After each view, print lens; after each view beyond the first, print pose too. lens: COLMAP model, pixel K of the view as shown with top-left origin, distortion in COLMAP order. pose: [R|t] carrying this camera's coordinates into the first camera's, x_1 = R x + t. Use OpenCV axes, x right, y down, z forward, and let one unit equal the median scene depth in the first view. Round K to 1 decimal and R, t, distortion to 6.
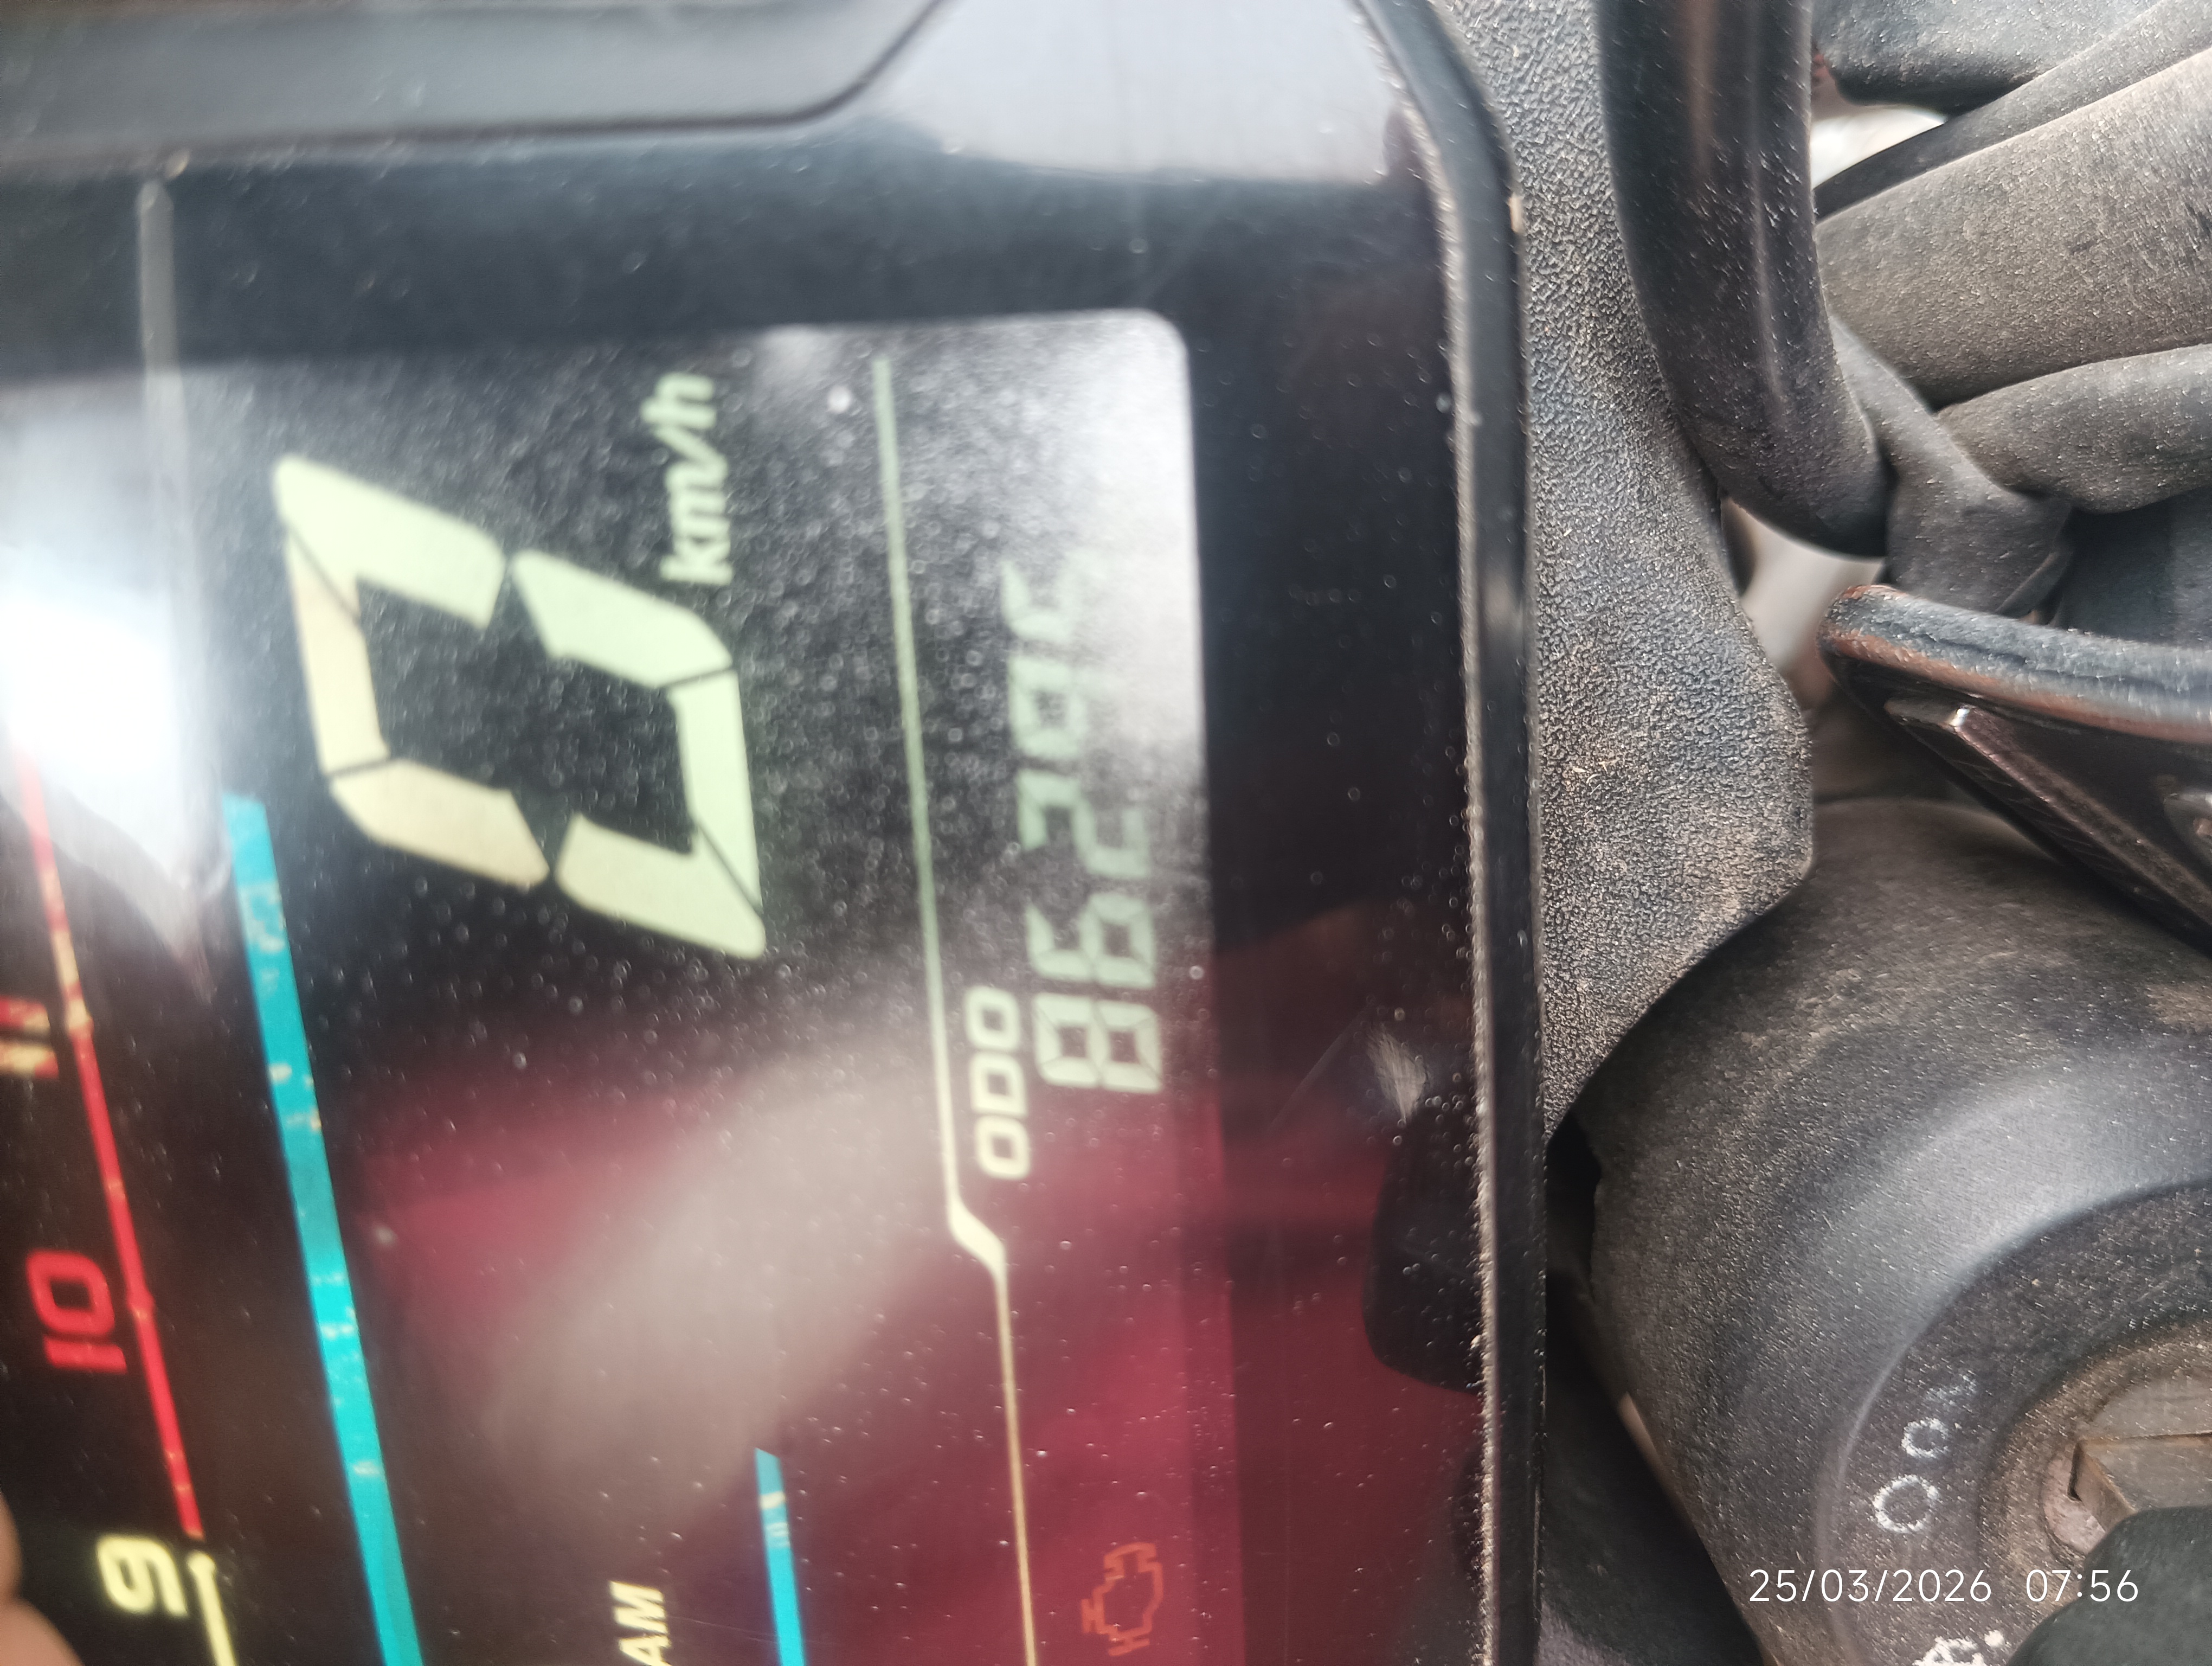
lens RADIAL K [[1934.4, 0, 1116.8], [0, 1934.4, 840.5], [0, 0, 1]] dist [0.029501, -0.164195]
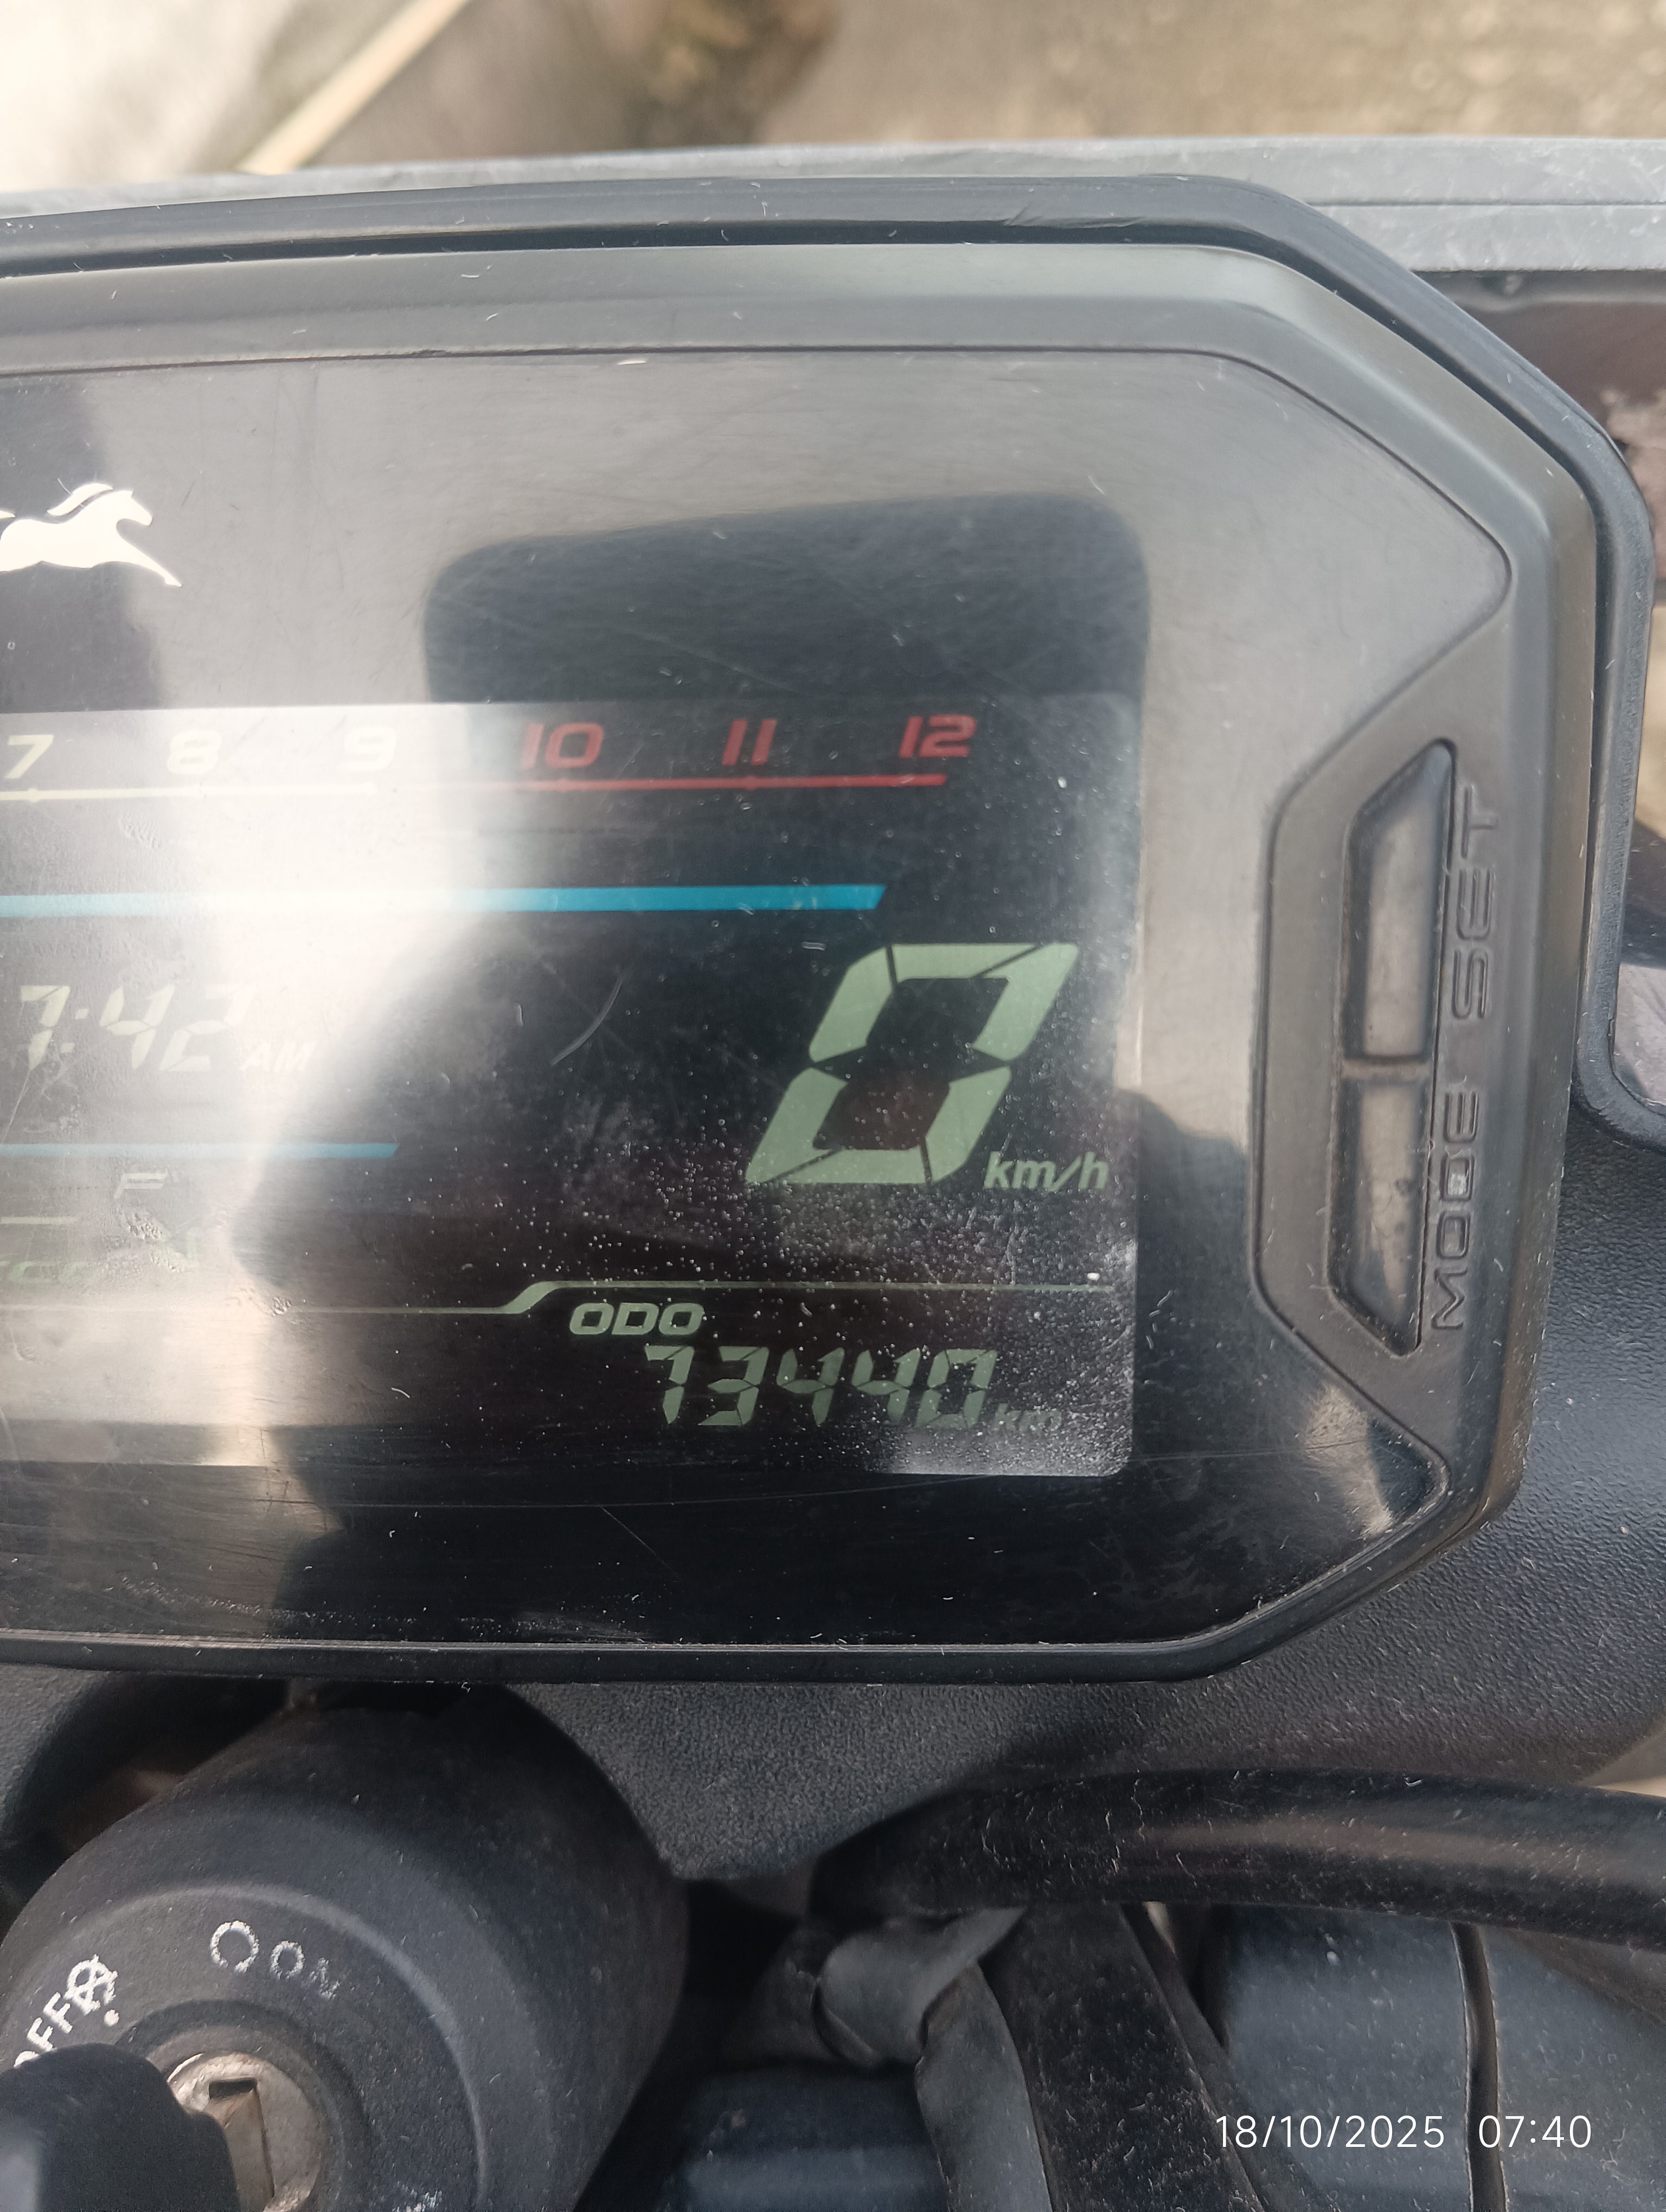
lens RADIAL K [[1934.4, 0, 815.5], [0, 1934.4, 1114.6], [0, 0, 1]] dist [0.029501, -0.164195]
pose [[-0.057761, 0.996506, -0.060331, -0.136175], [-0.982035, -0.067589, -0.176179, 0.262692], [-0.179642, 0.049071, 0.982507, -0.513712]]
